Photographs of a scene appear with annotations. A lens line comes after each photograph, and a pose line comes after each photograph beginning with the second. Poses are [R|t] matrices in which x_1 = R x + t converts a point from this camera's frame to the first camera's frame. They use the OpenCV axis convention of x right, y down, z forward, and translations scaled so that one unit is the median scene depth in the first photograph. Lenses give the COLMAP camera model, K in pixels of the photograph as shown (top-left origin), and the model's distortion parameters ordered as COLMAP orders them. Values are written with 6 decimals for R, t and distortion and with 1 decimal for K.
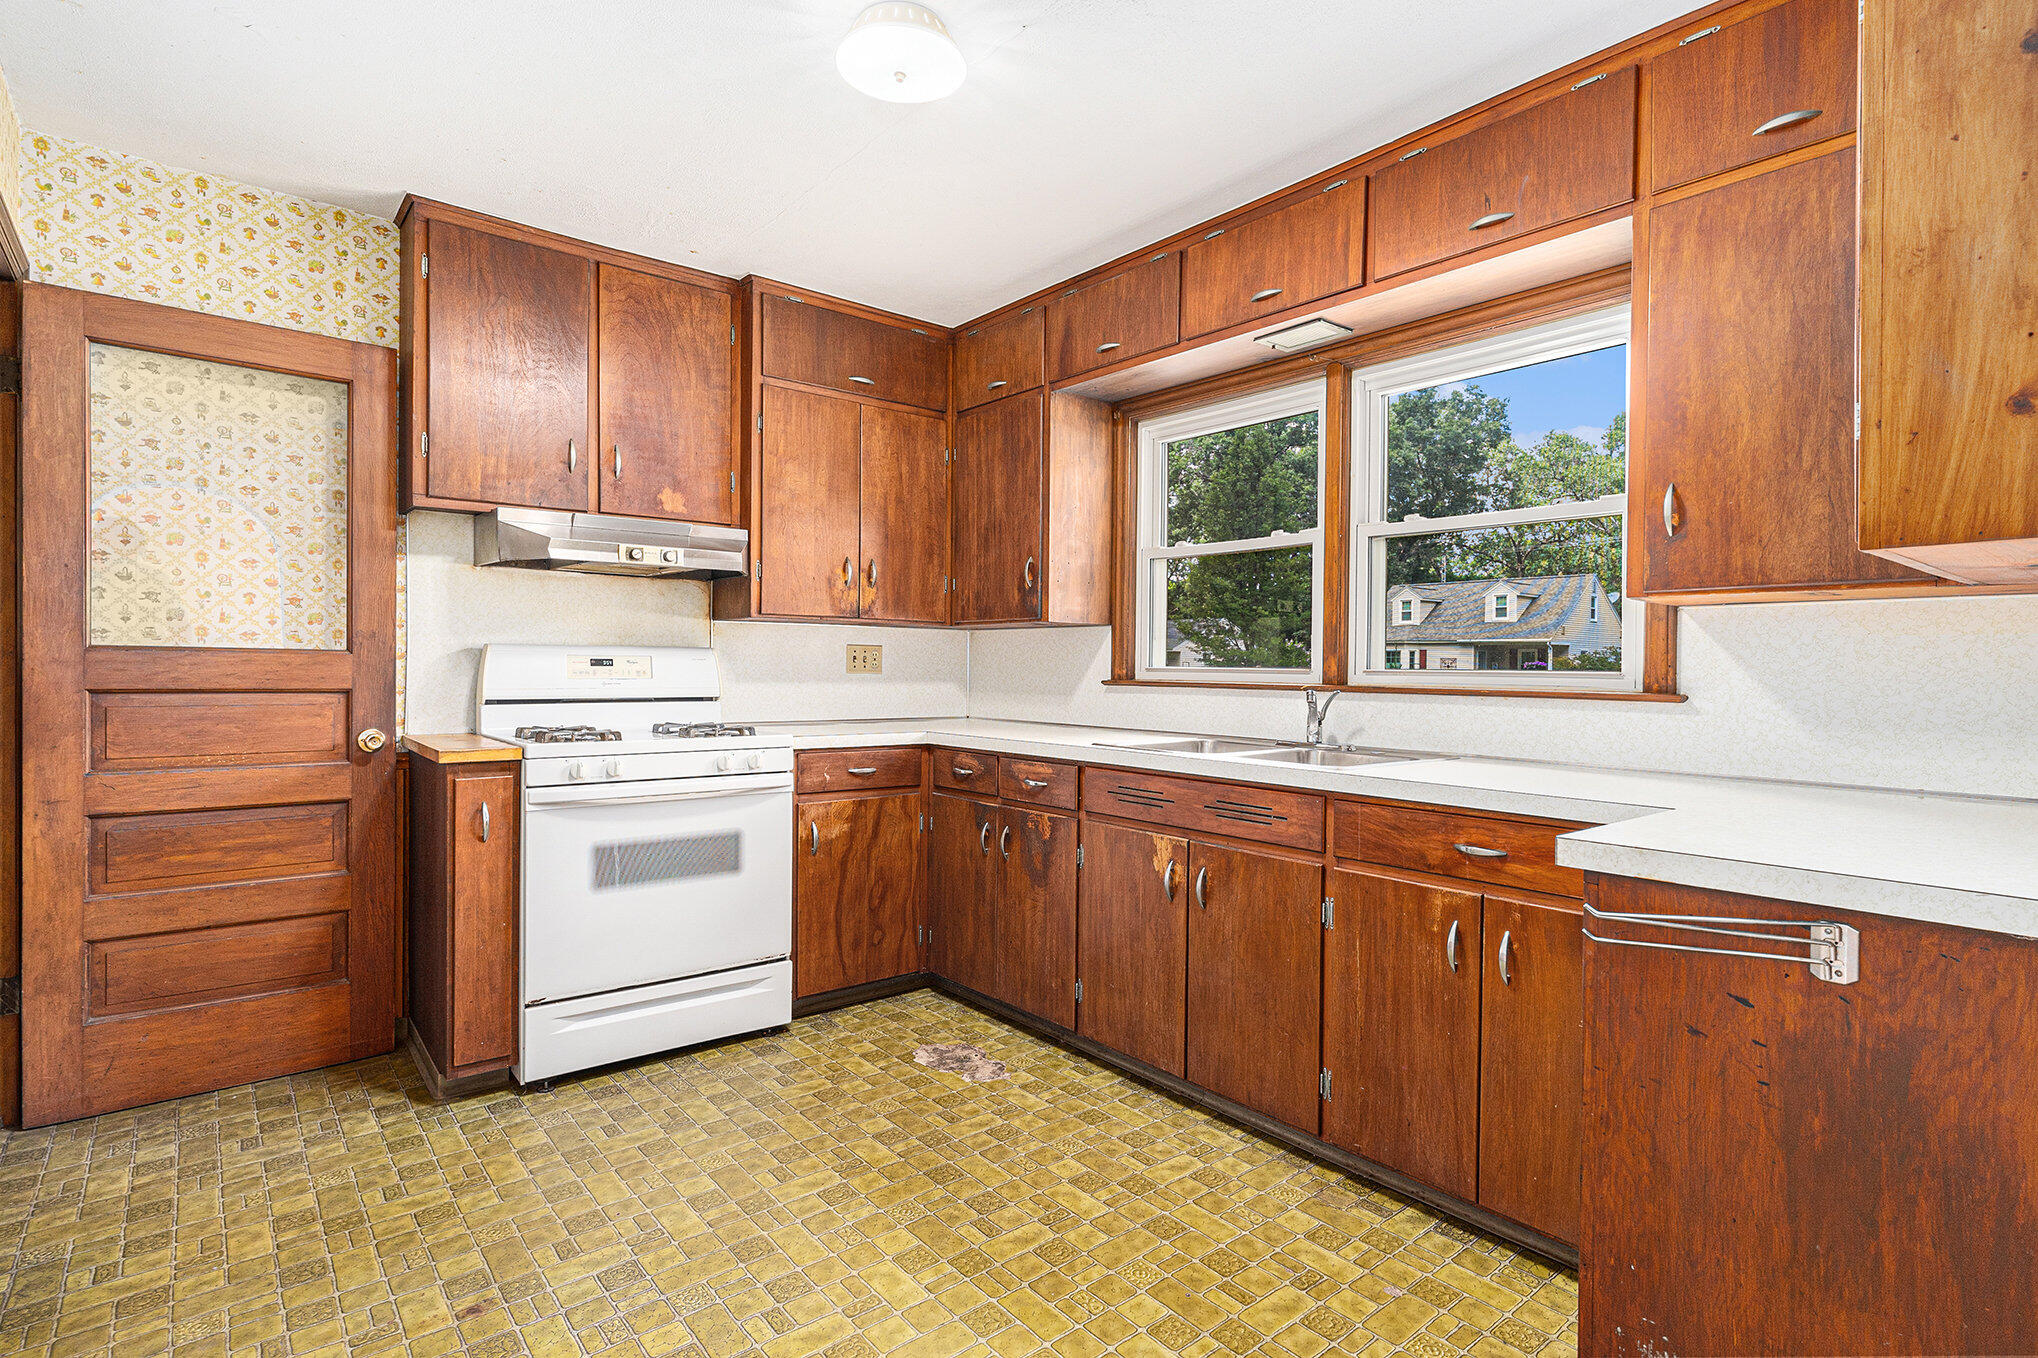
lens RADIAL K [[1035.5, 0, 1075.1], [0, 1035.5, 661.2], [0, 0, 1]] dist [0.000722, -0.000047]
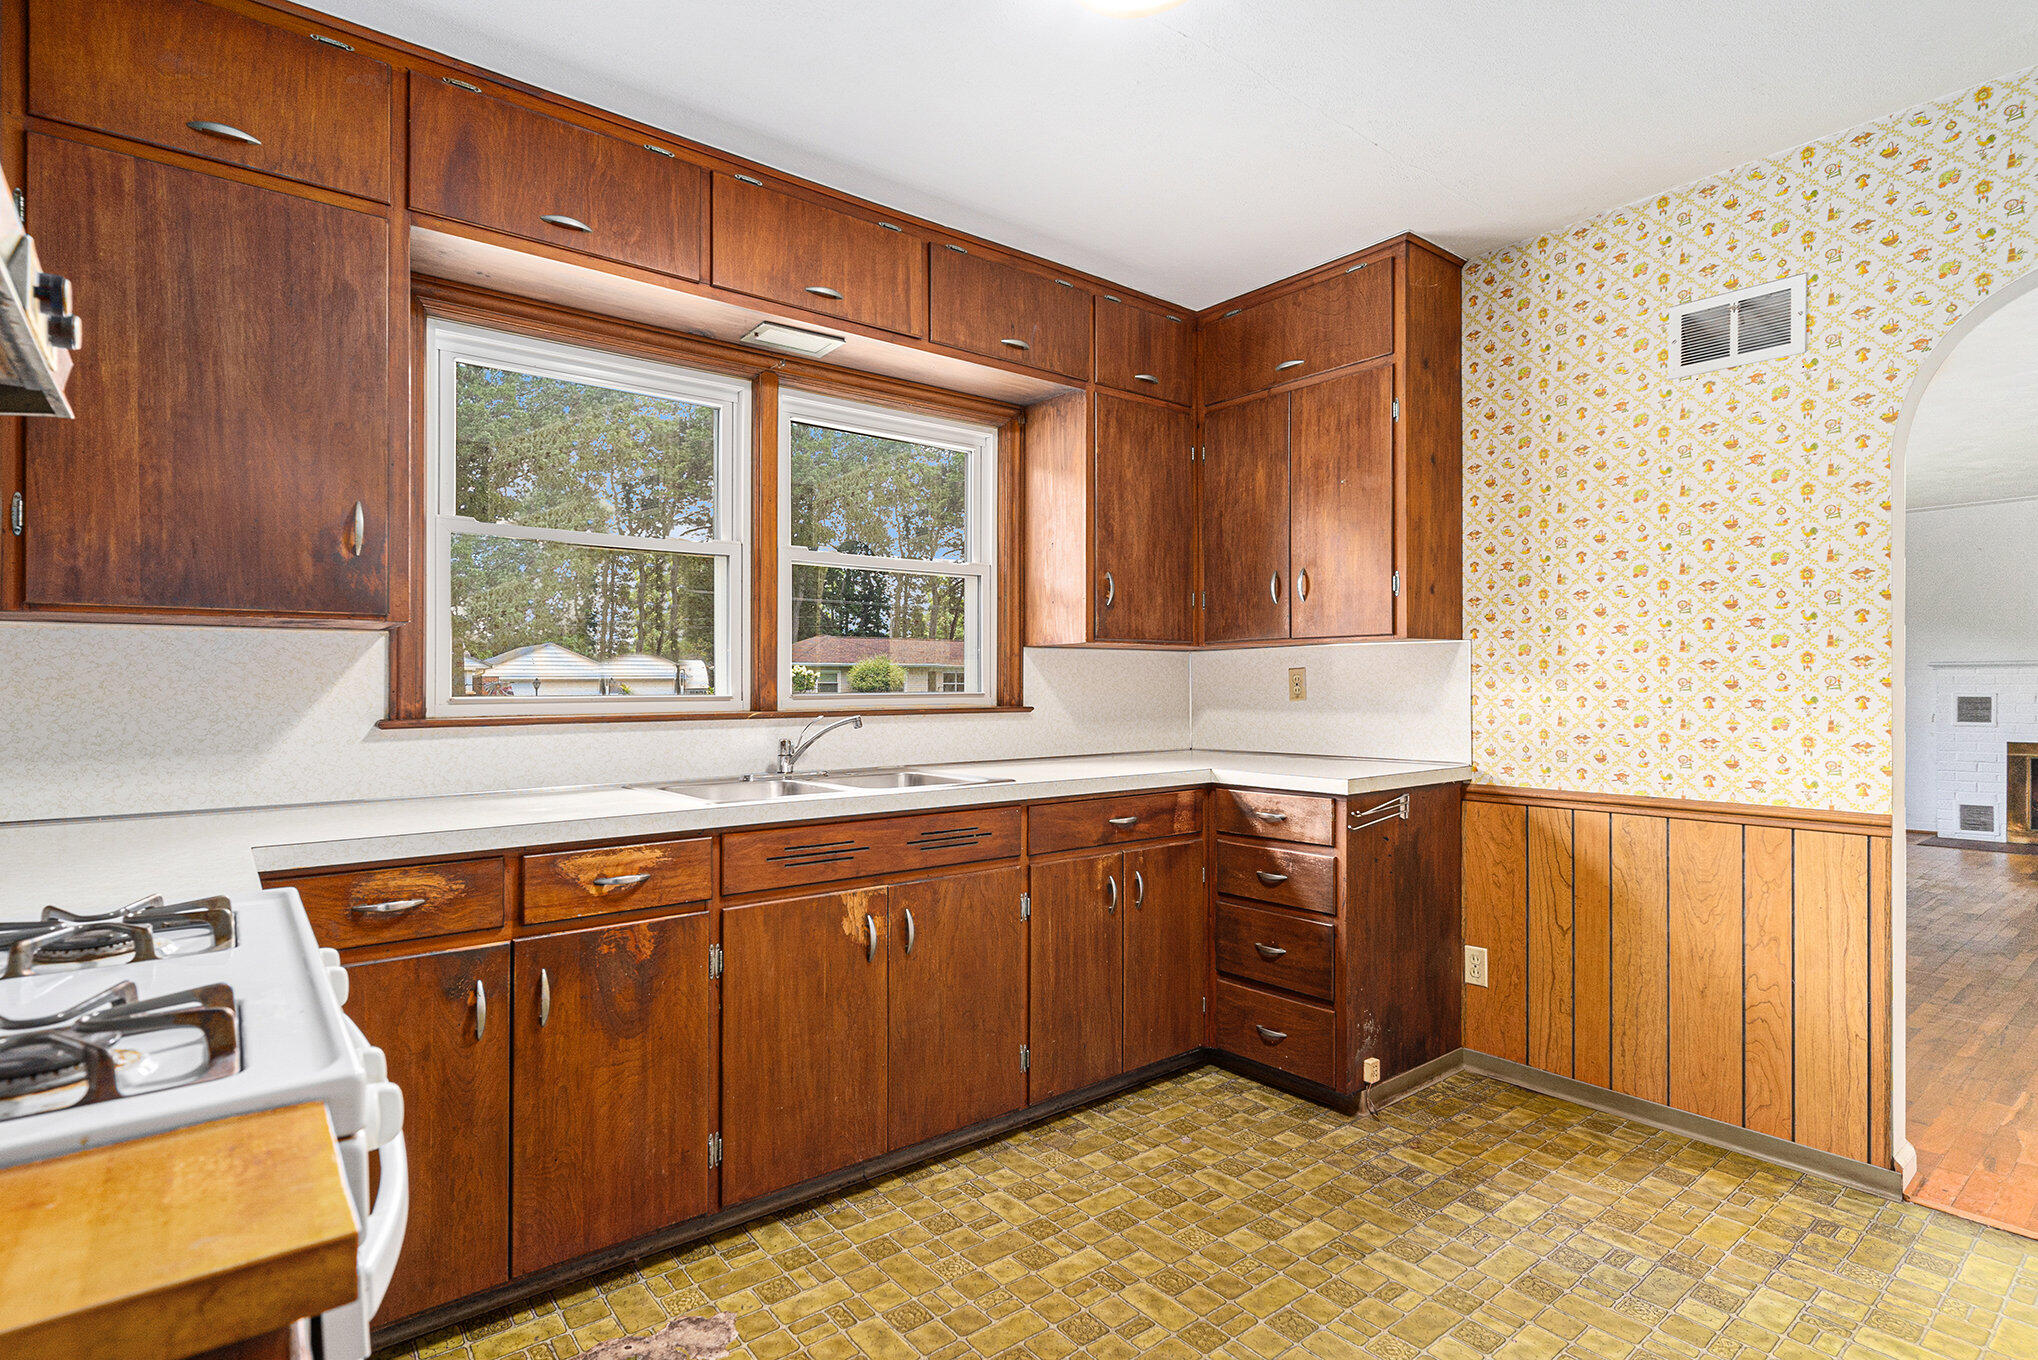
lens RADIAL K [[996.2, 0, 1019.0], [0, 996.2, 680.0], [0, 0, 1]] dist [0.000511, 0.000056]
pose [[0.039360, -0.001463, 0.999224, -0.763253], [0.002982, 0.999995, 0.001347, -0.007221], [-0.999221, 0.002927, 0.039364, 0.863134]]
